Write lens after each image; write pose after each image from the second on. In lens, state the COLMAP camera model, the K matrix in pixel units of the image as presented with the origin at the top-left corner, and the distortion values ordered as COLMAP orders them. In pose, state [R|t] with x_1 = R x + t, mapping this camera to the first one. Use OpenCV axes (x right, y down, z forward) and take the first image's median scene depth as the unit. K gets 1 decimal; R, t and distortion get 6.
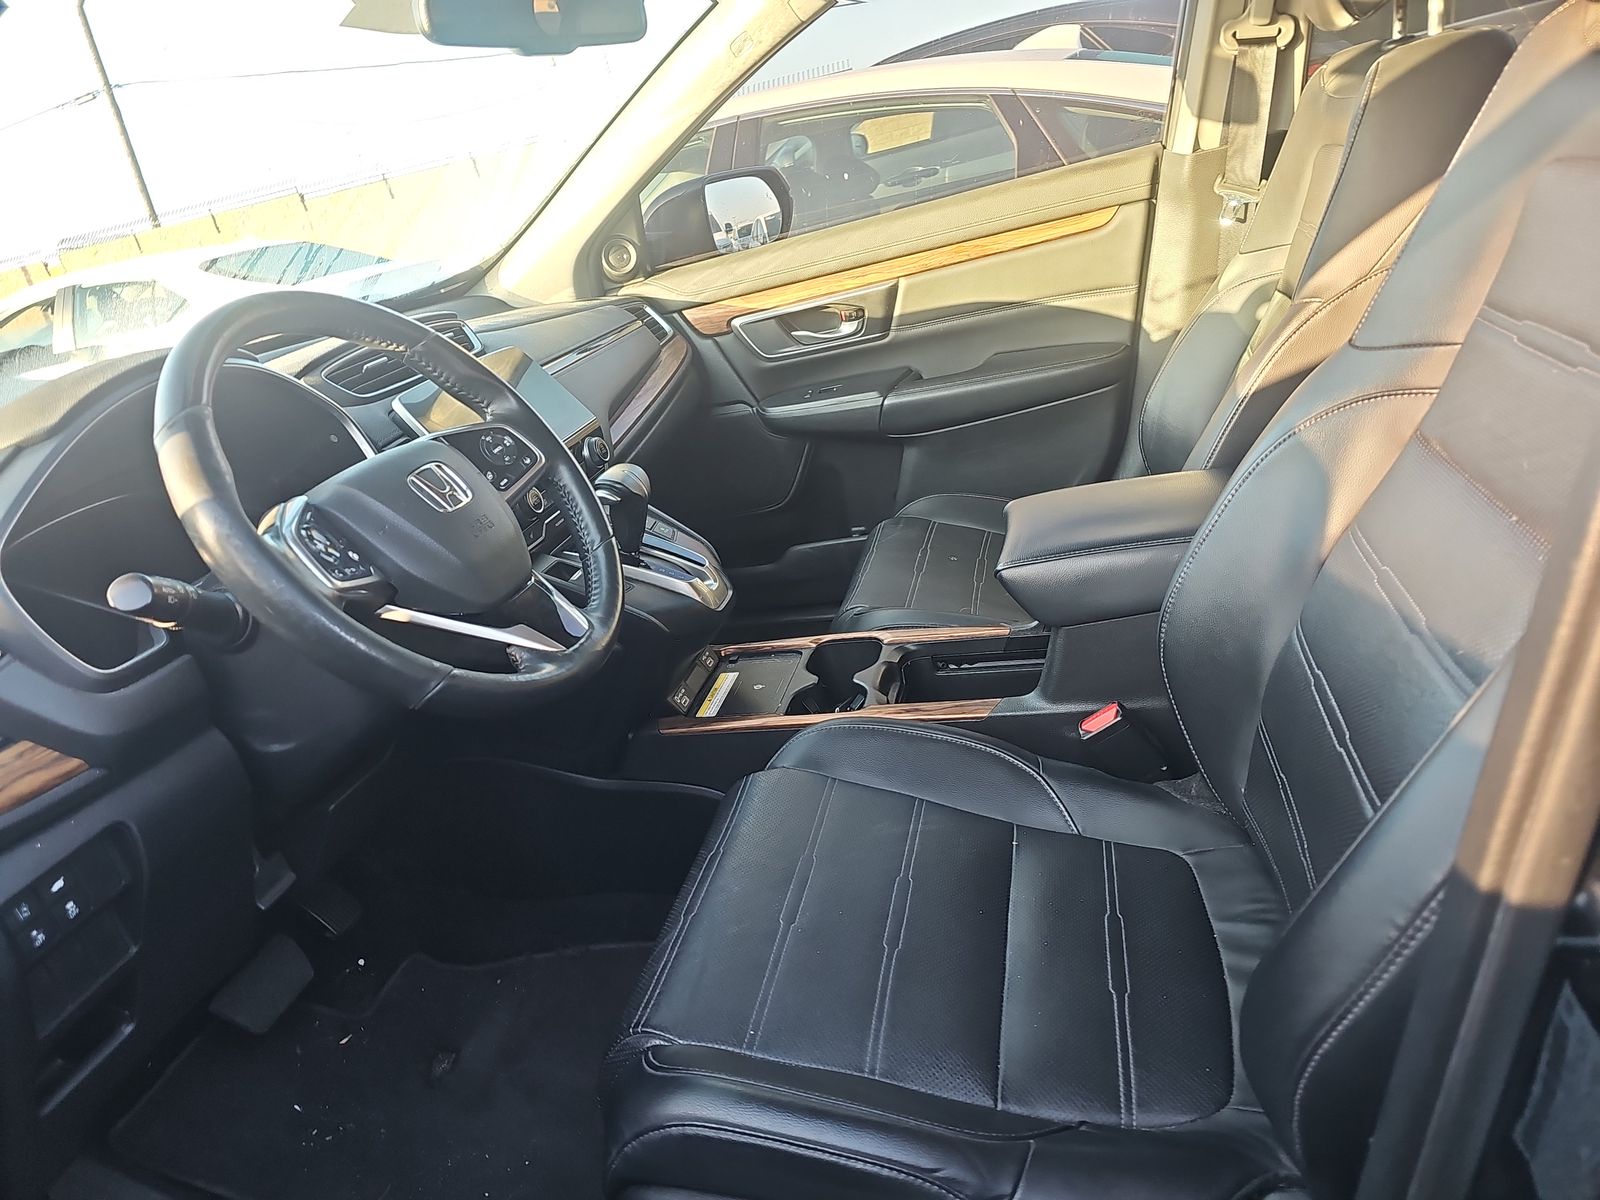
lens RADIAL K [[1047.0, 0, 802.3], [0, 1047.0, 598.0], [0, 0, 1]] dist [0.041542, -0.040843]
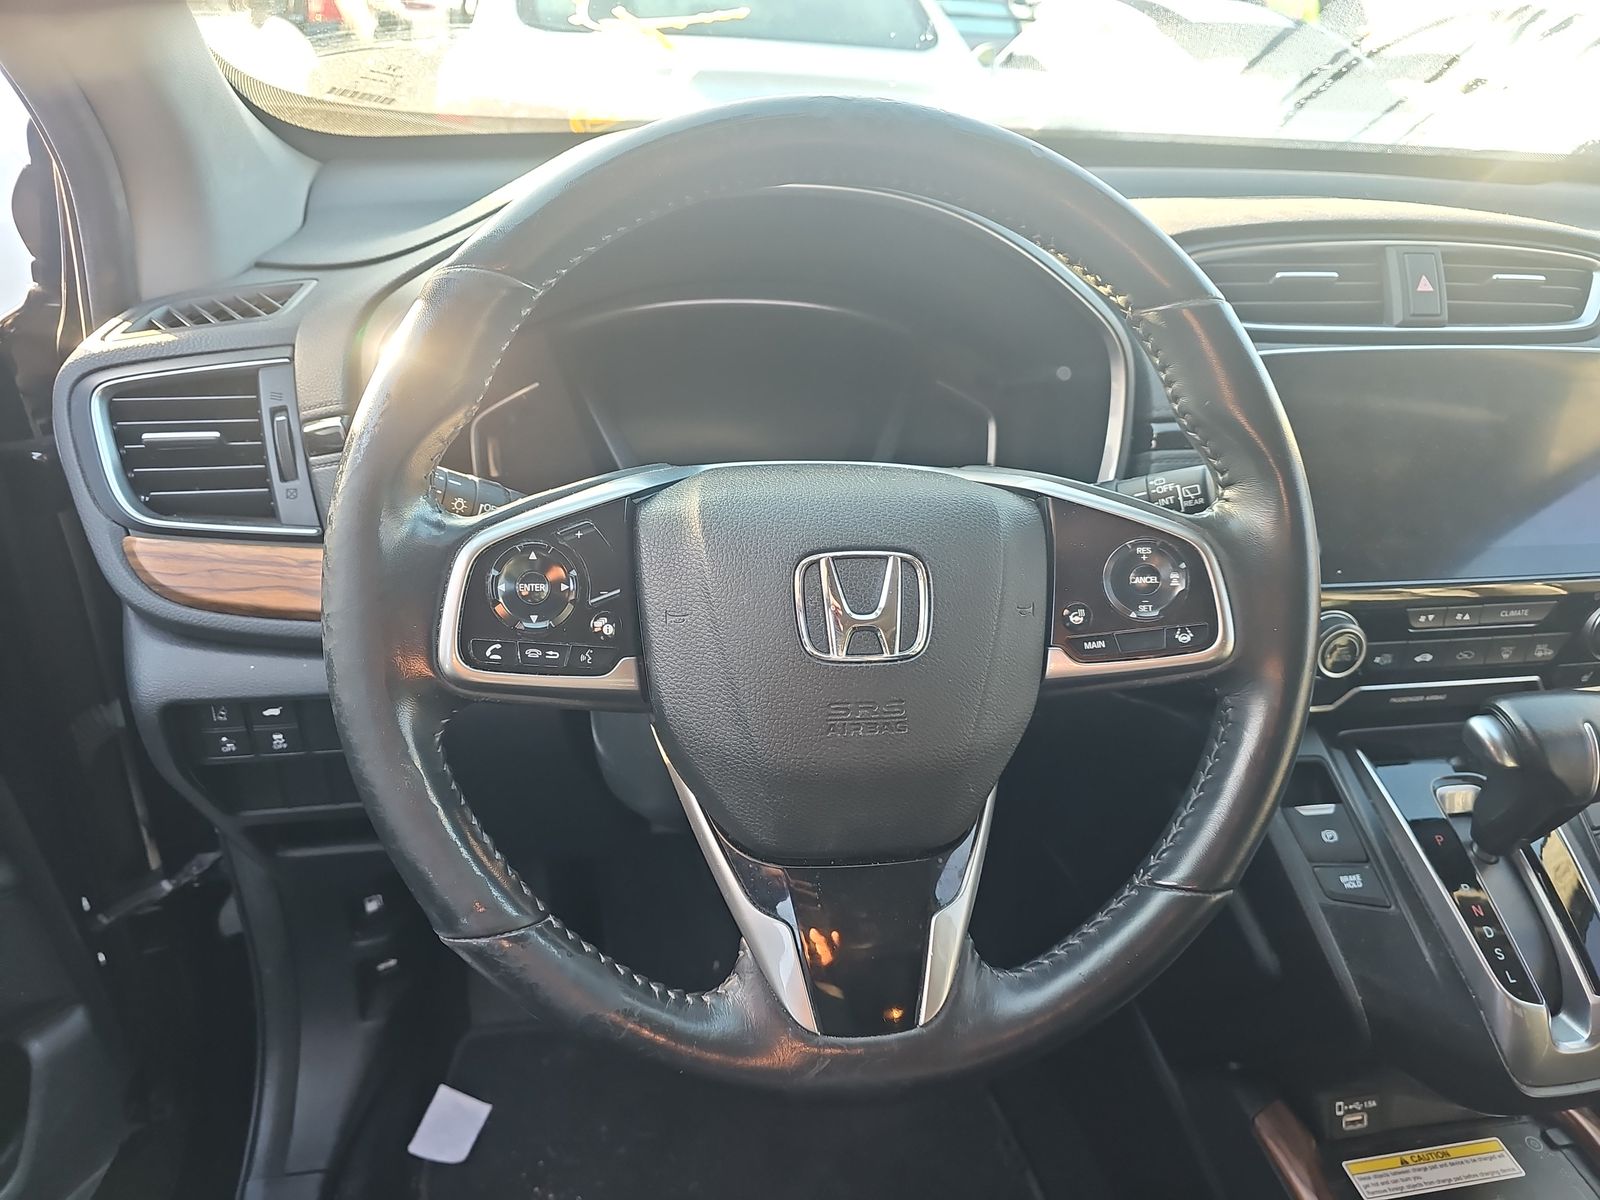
lens RADIAL K [[1047.0, 0, 805.8], [0, 1047.0, 595.0], [0, 0, 1]] dist [0.041542, -0.040843]
pose [[0.373882, 0.629331, -0.681289, -0.018336], [-0.471888, 0.761456, 0.444418, -0.152366], [0.798457, 0.155332, 0.581668, 0.353450]]
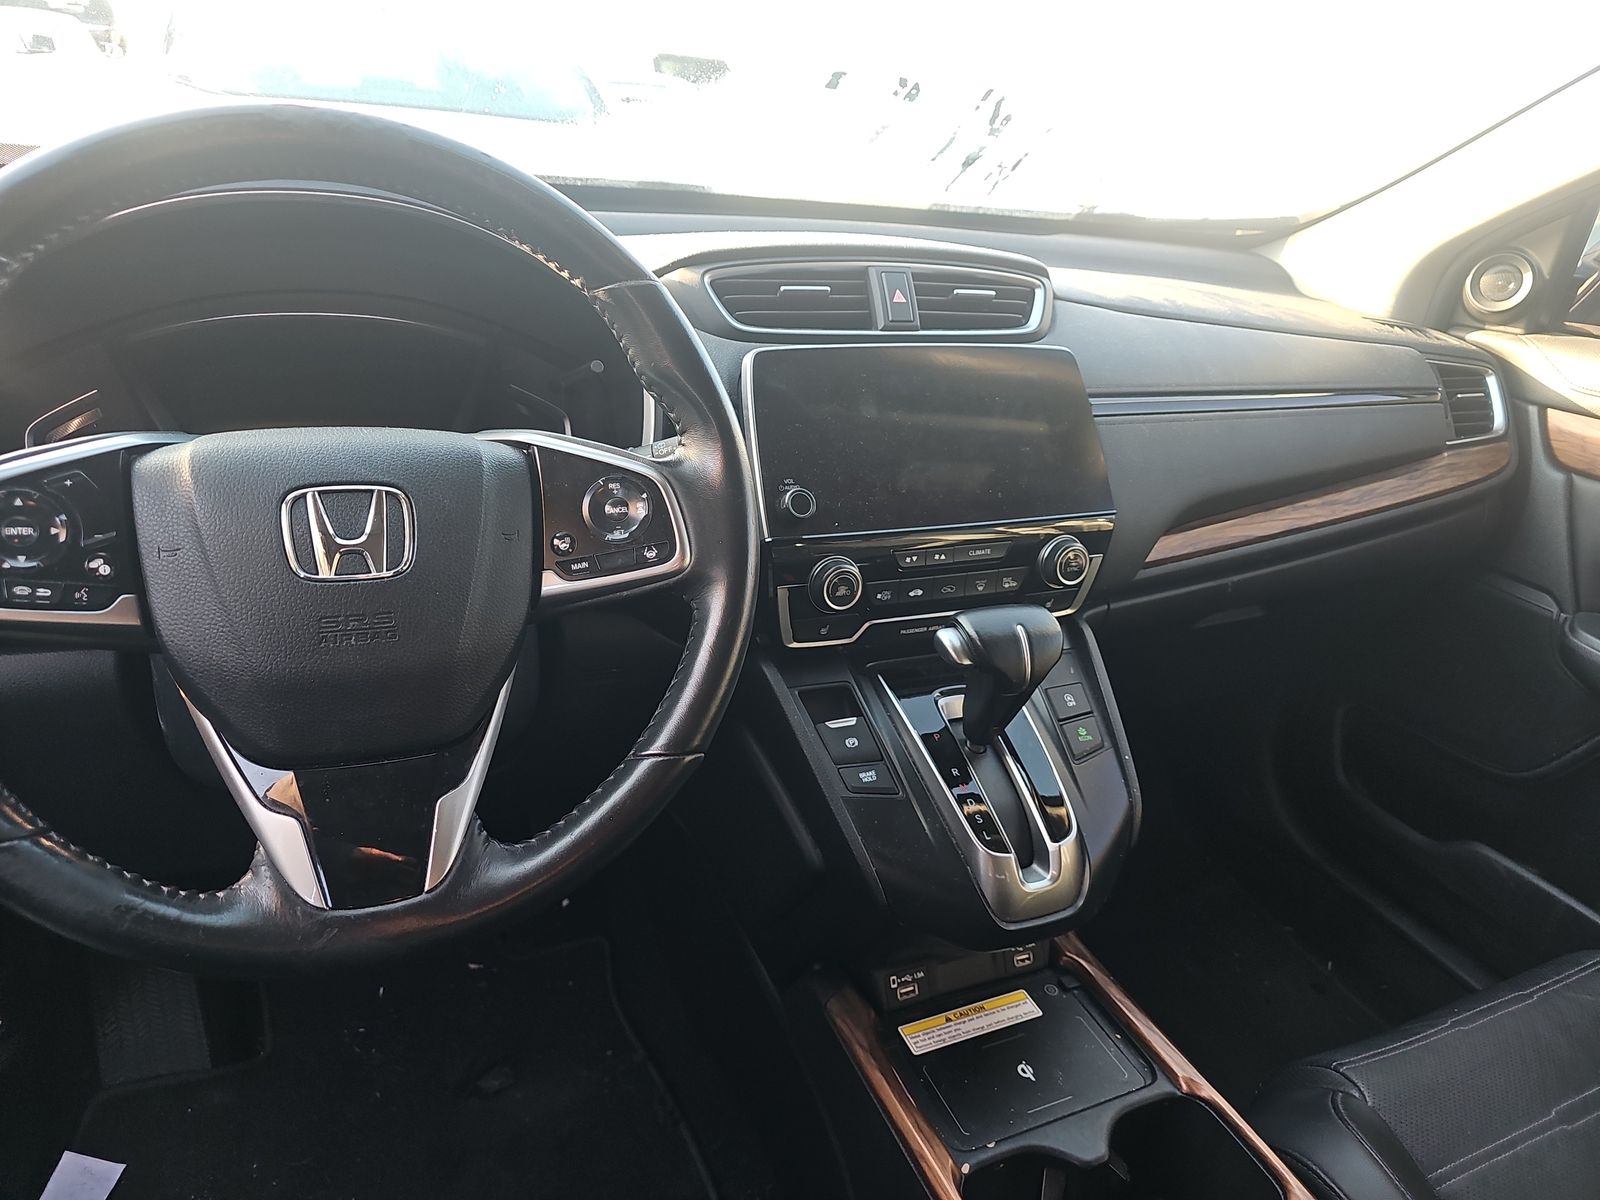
lens RADIAL K [[1047.0, 0, 804.4], [0, 1047.0, 605.9], [0, 0, 1]] dist [0.041542, -0.040843]
pose [[0.568774, 0.555333, -0.606714, 0.074693], [-0.496157, 0.819982, 0.285409, -0.173804], [0.655992, 0.138692, 0.741916, 0.379105]]
